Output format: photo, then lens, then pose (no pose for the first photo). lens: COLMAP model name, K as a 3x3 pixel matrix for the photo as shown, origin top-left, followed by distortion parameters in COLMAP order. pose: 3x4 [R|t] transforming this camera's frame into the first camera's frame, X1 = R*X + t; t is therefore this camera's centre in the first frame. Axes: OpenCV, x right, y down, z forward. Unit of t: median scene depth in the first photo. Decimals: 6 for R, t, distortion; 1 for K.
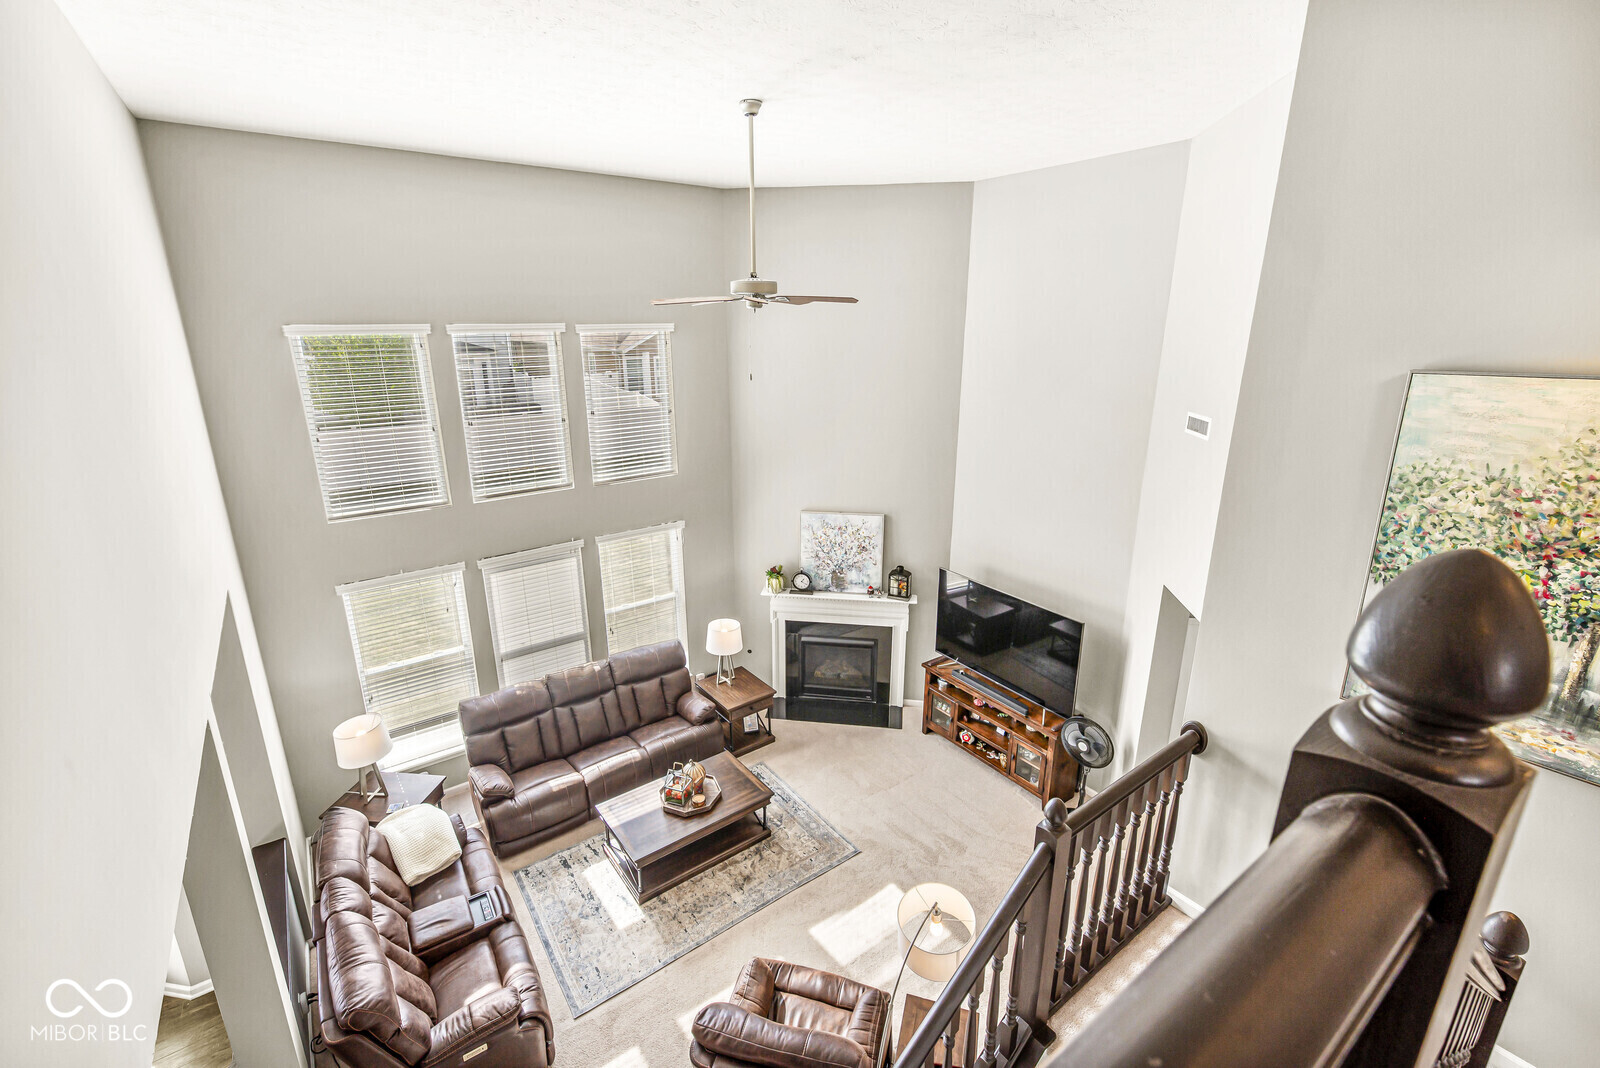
lens RADIAL K [[698.4, 0, 796.4], [0, 698.4, 505.3], [0, 0, 1]] dist [-0.001485, -0.000470]
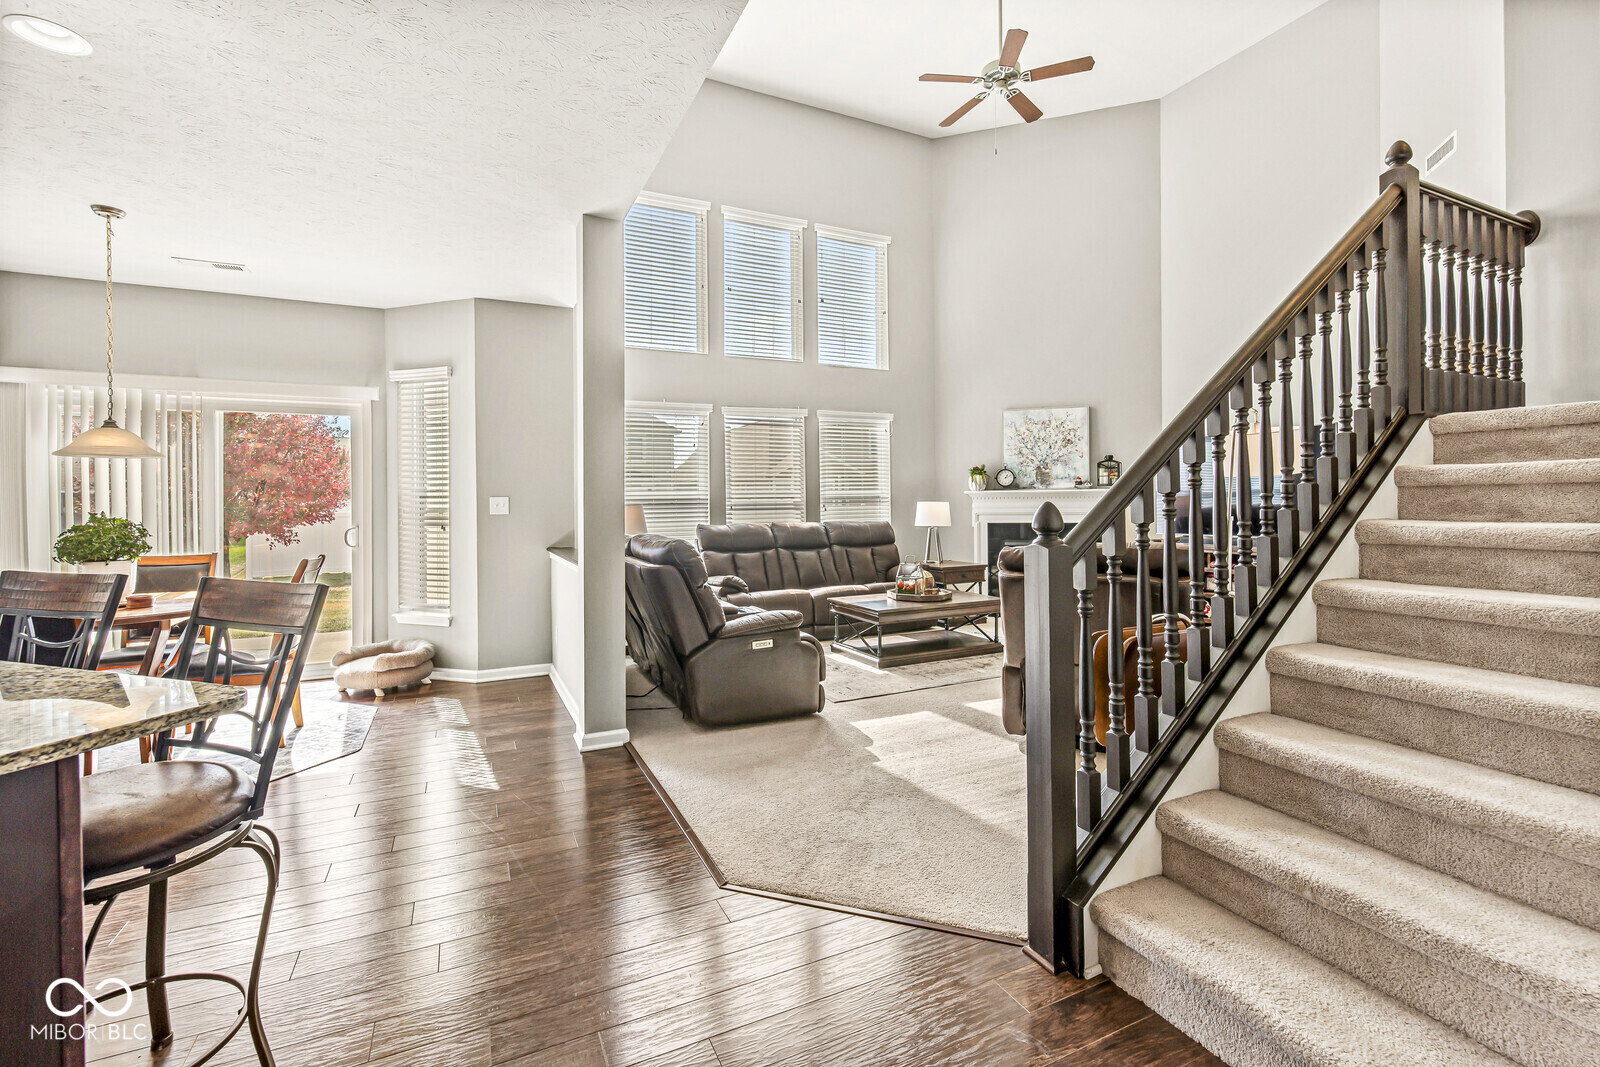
lens RADIAL K [[698.4, 0, 796.4], [0, 698.4, 504.8], [0, 0, 1]] dist [-0.001485, -0.000470]
pose [[0.984446, -0.006728, -0.175561, -0.116219], [-0.039400, 0.965360, -0.257930, 0.429281], [0.171215, 0.260835, 0.950079, -0.008835]]
